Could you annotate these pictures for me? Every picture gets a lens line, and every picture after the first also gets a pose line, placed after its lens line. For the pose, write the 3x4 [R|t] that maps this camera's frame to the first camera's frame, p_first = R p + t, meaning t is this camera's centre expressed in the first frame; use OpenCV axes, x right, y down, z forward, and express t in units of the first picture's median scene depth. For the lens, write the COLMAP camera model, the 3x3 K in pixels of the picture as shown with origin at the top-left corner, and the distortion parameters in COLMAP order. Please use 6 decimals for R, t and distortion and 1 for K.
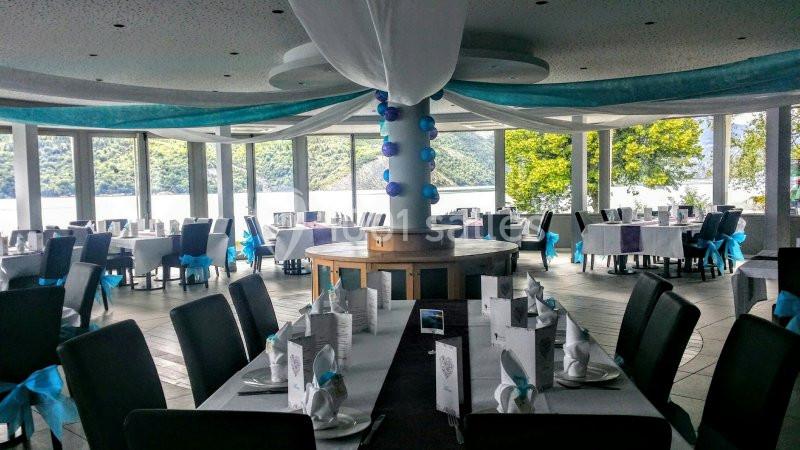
lens RADIAL K [[753.7, 0, 400.0], [0, 753.7, 225.0], [0, 0, 1]] dist [0.065805, -0.006071]
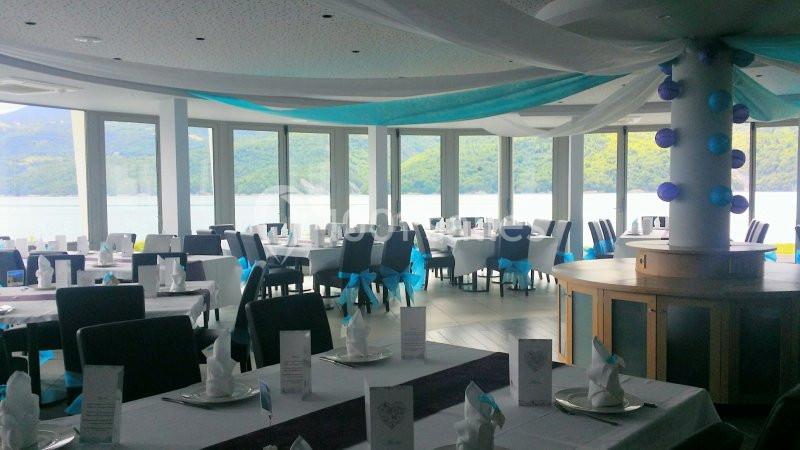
lens RADIAL K [[753.7, 0, 400.0], [0, 753.7, 225.0], [0, 0, 1]] dist [0.065805, -0.006071]
pose [[0.807208, 0.044870, -0.588559, 0.183630], [-0.043005, 0.998927, 0.017173, -0.013781], [0.588698, 0.011449, 0.808272, 0.195513]]
